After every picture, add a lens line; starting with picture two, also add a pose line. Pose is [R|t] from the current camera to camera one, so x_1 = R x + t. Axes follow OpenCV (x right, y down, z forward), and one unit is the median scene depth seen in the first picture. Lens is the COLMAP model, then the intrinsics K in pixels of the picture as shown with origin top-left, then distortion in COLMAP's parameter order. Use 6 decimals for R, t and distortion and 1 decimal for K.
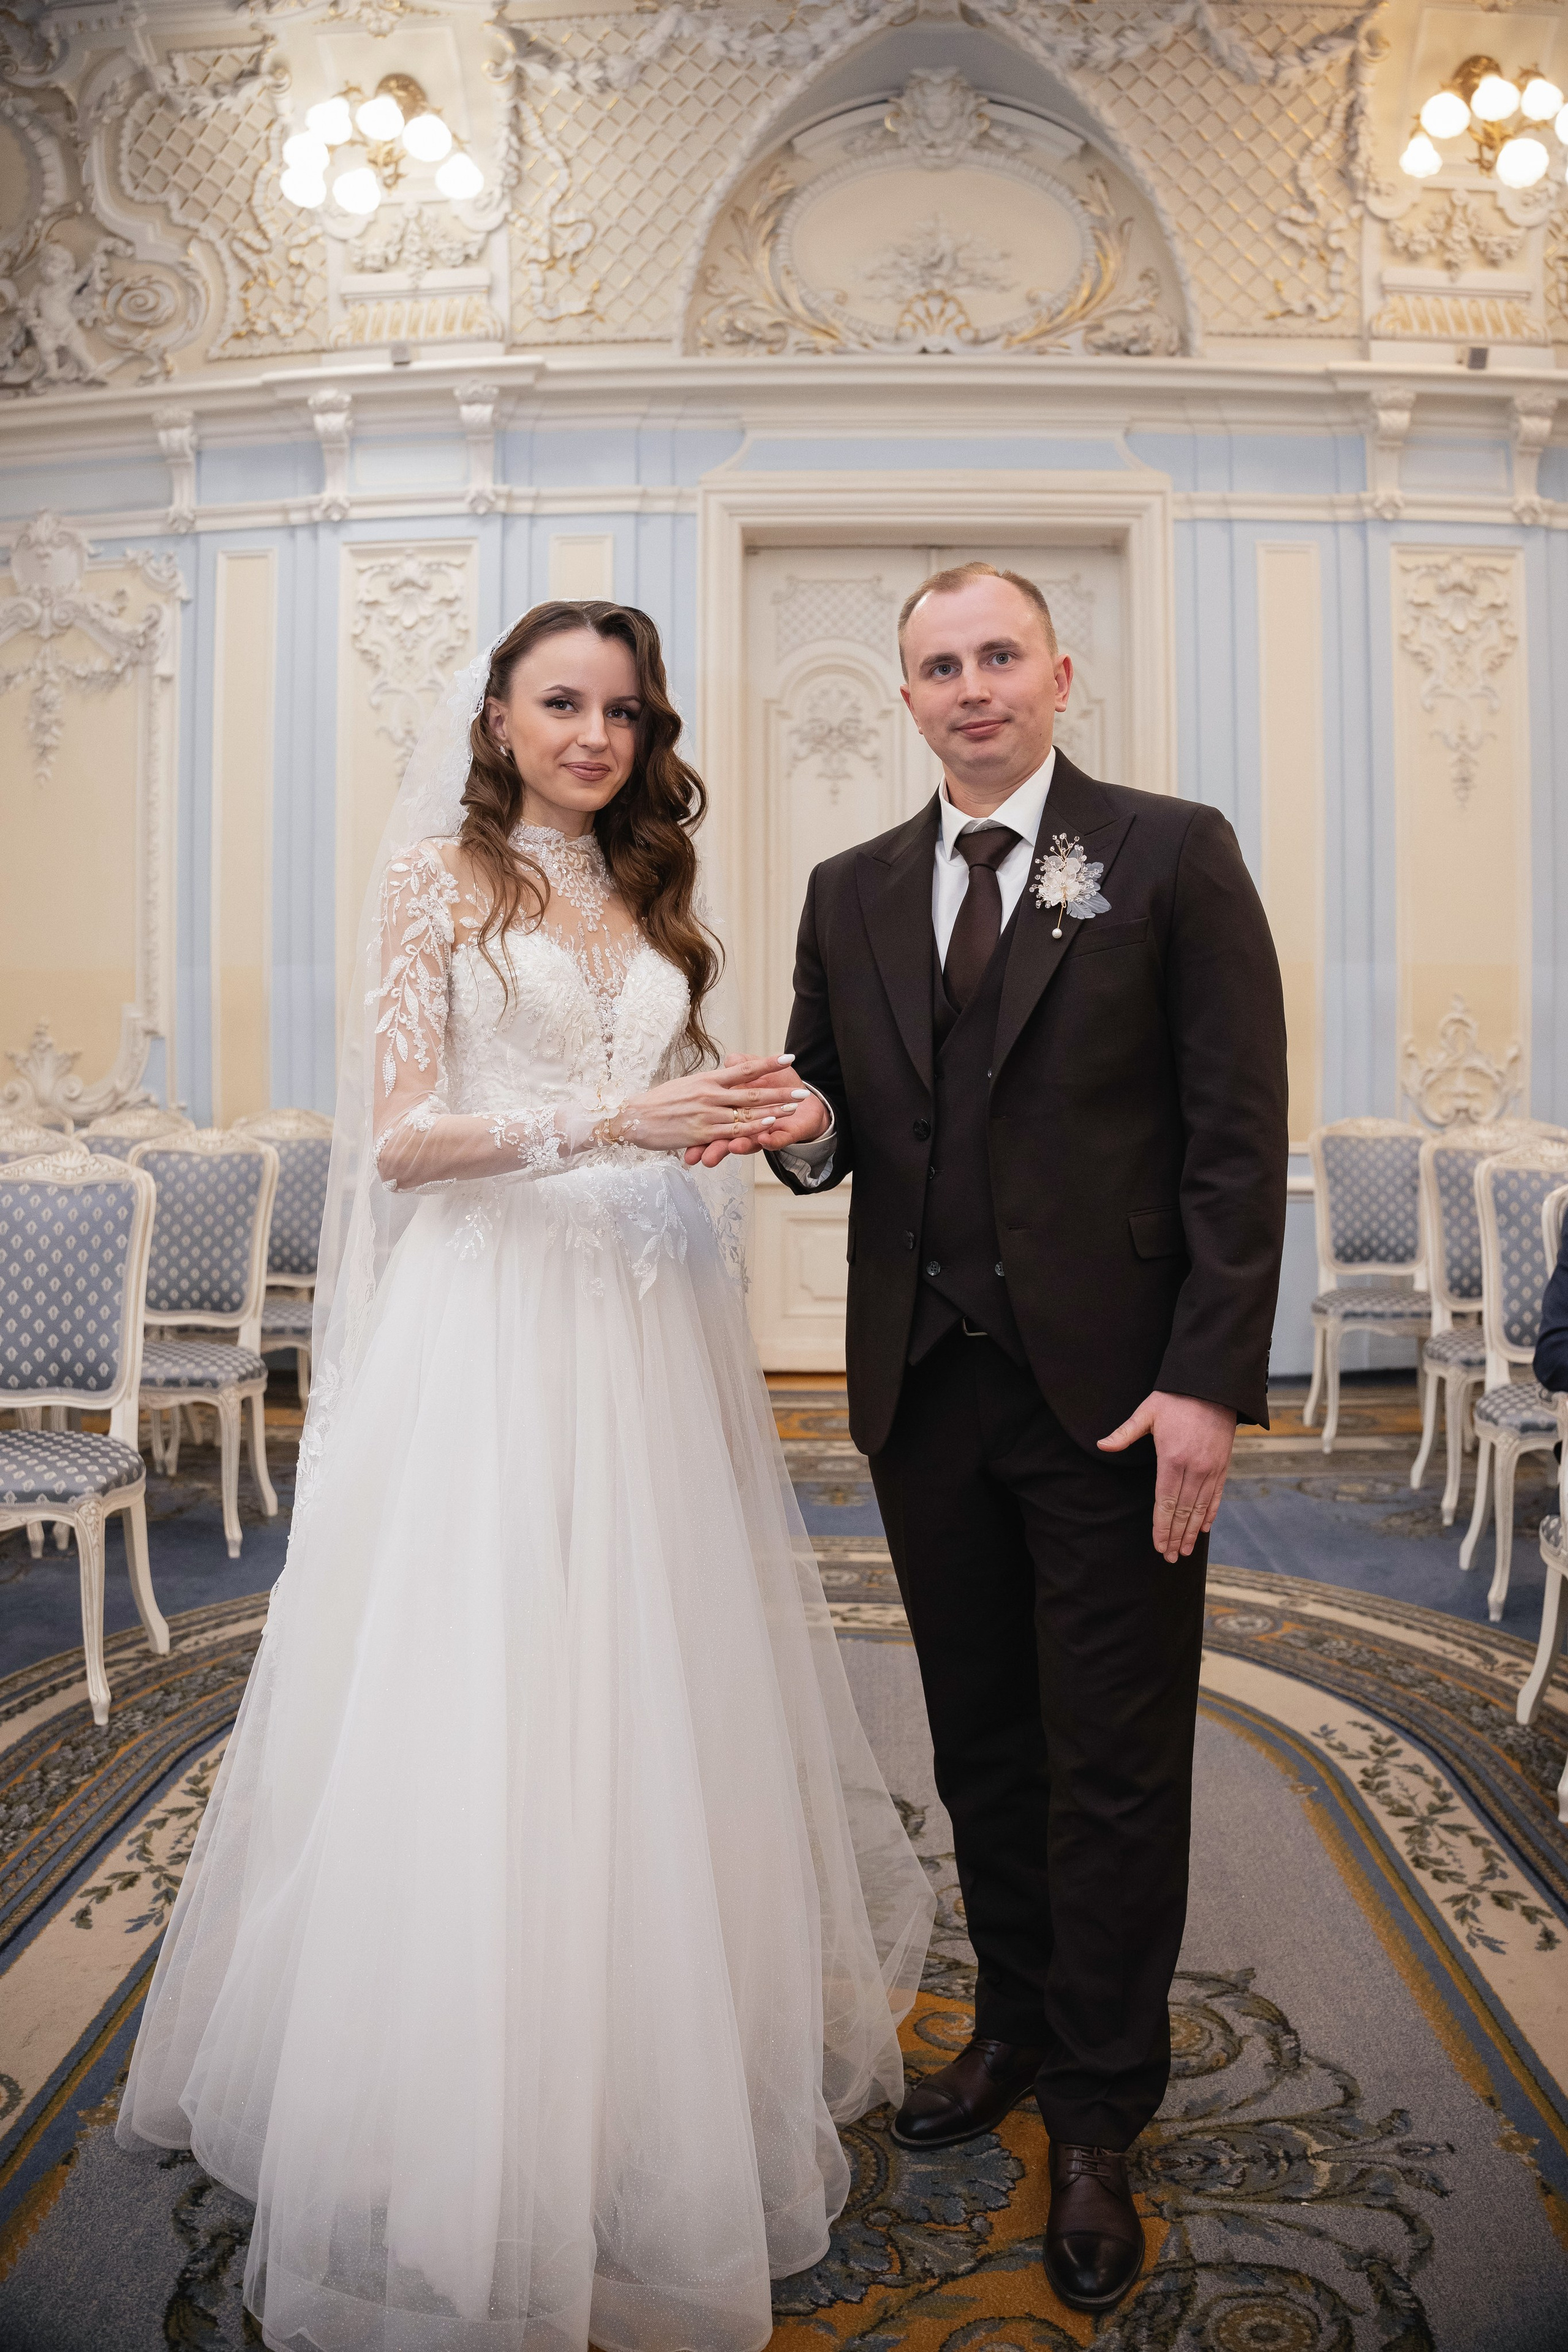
lens RADIAL K [[1769.5, 0, 805.3], [0, 1769.5, 1147.8], [0, 0, 1]] dist [-0.206047, 0.067227]
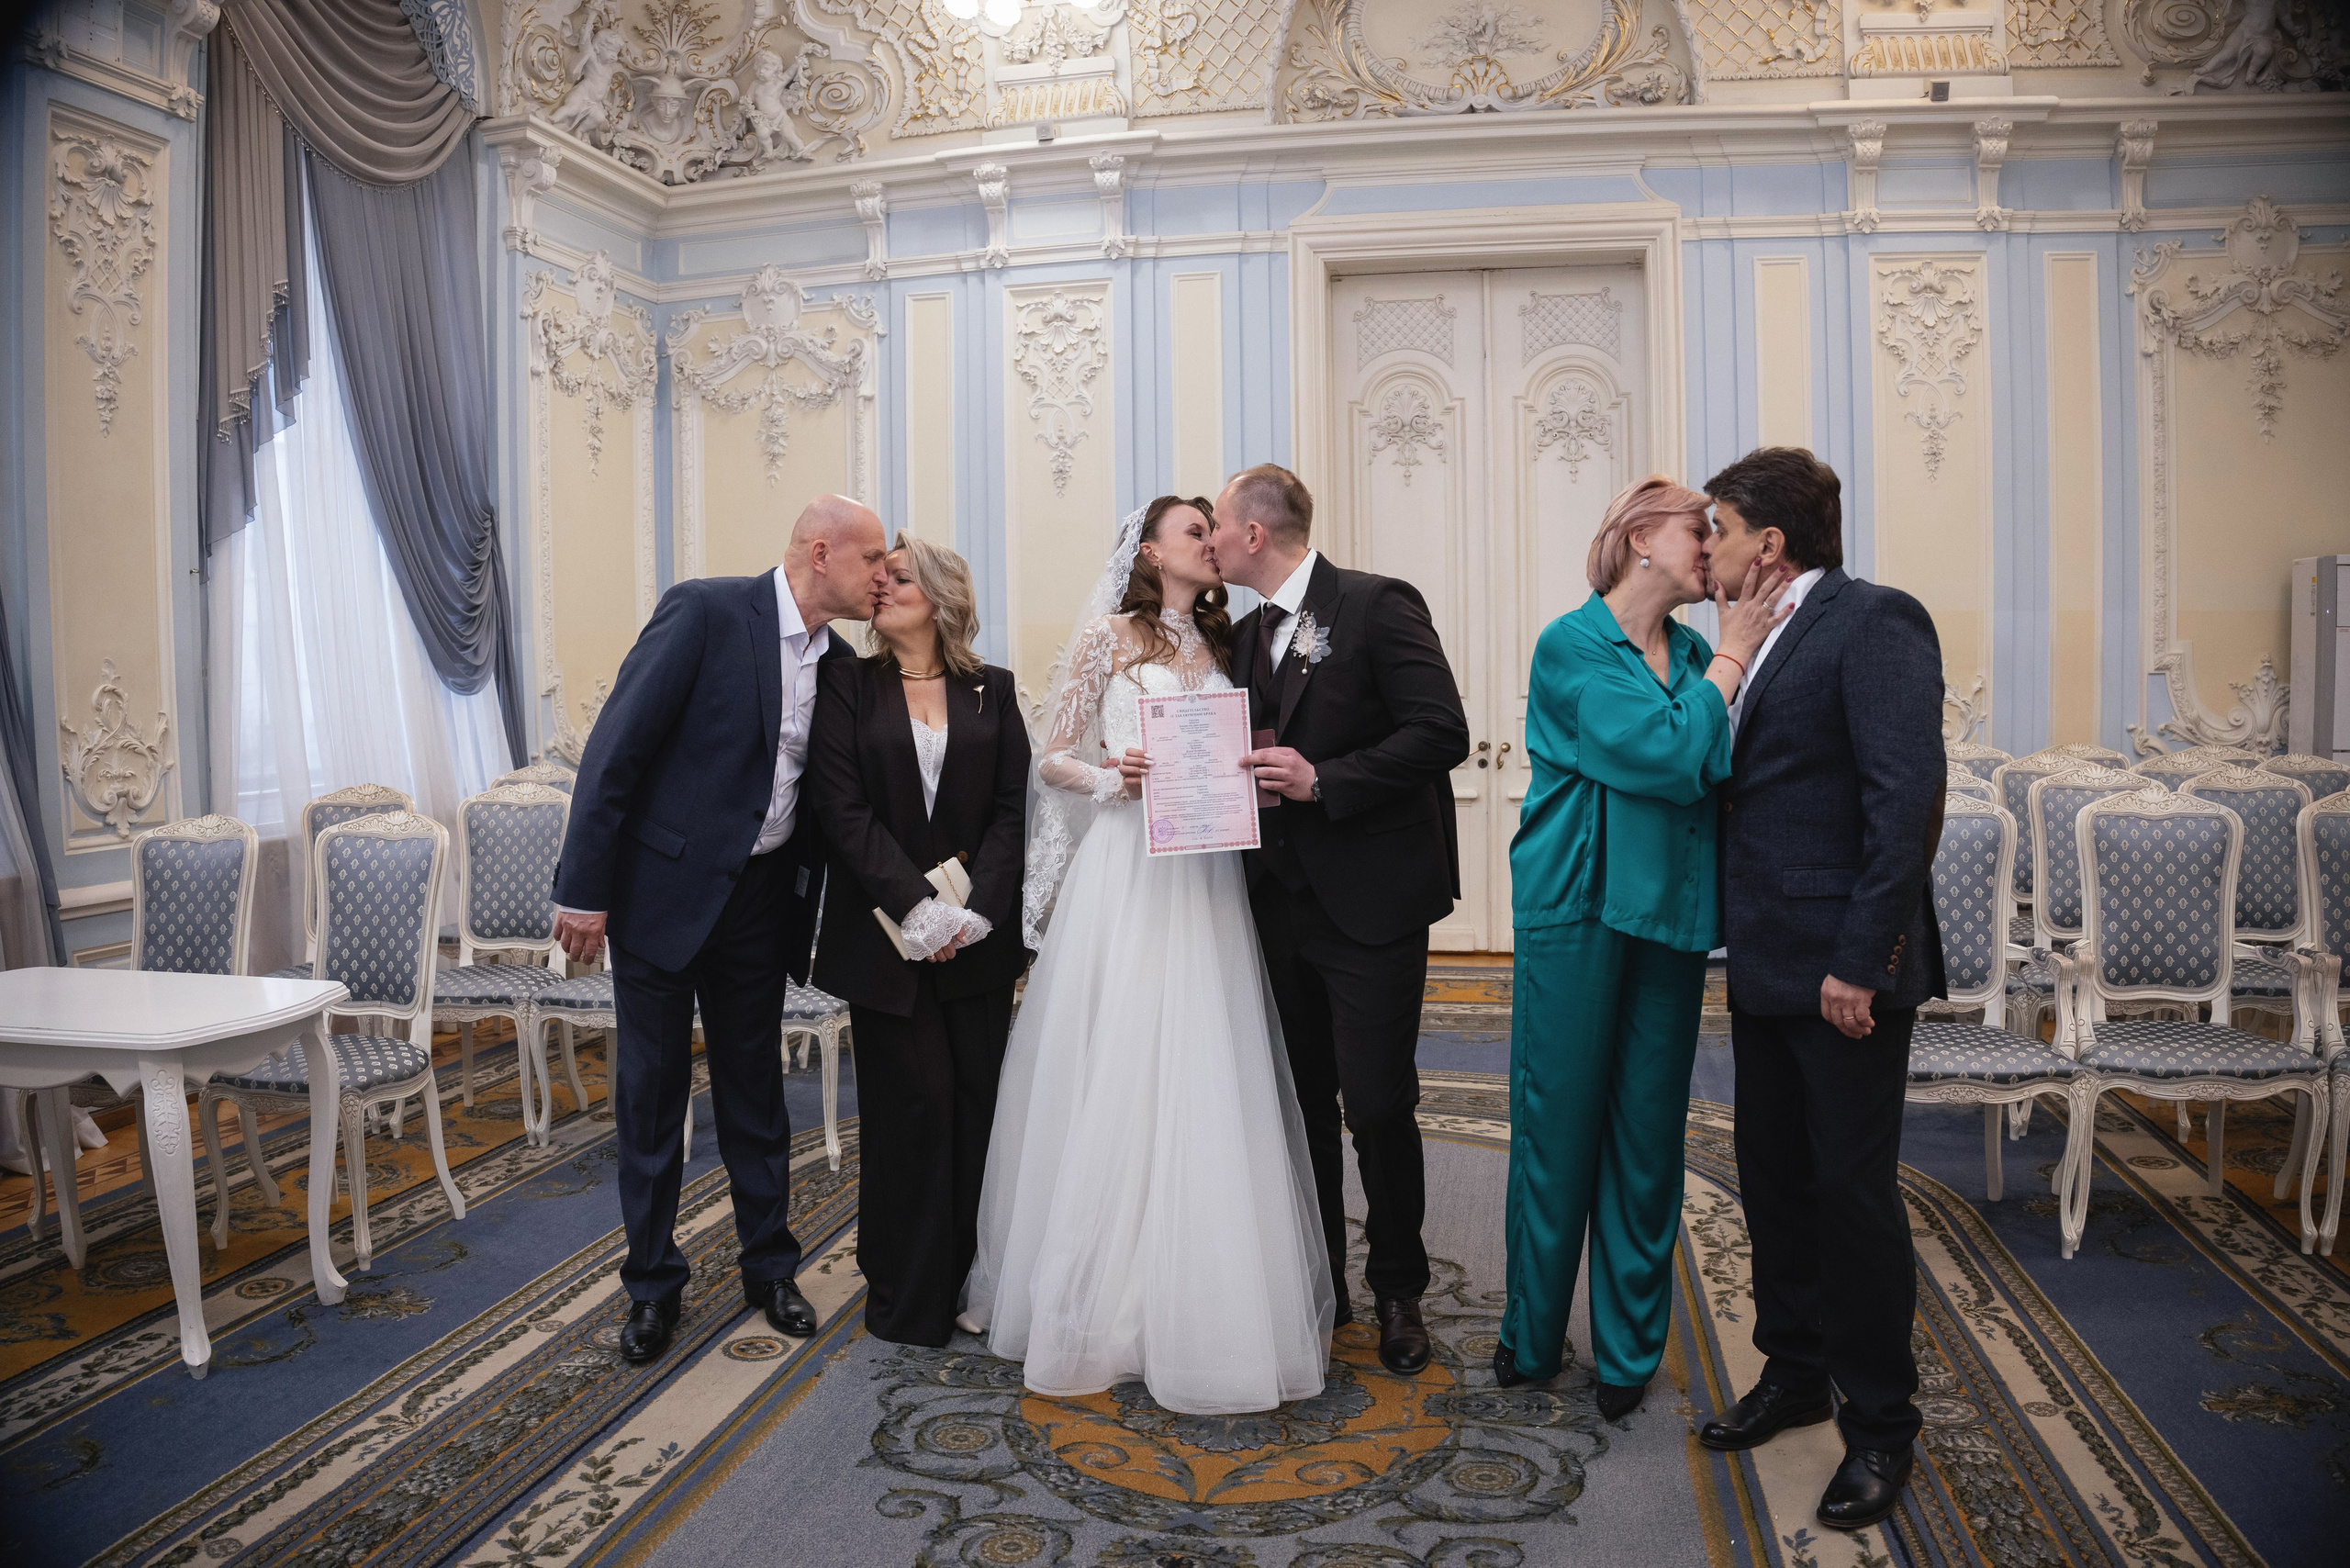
lens RADIAL K [[1698.0, 0, 1195.2], [0, 1698.0, 801.0], [0, 0, 1]] dist [-0.201650, 0.063547]
pose [[0.986281, -0.002633, -0.165055, 0.067252], [0.006925, 0.999653, 0.025431, -0.008357], [0.164931, -0.026225, 0.985956, -0.192214]]
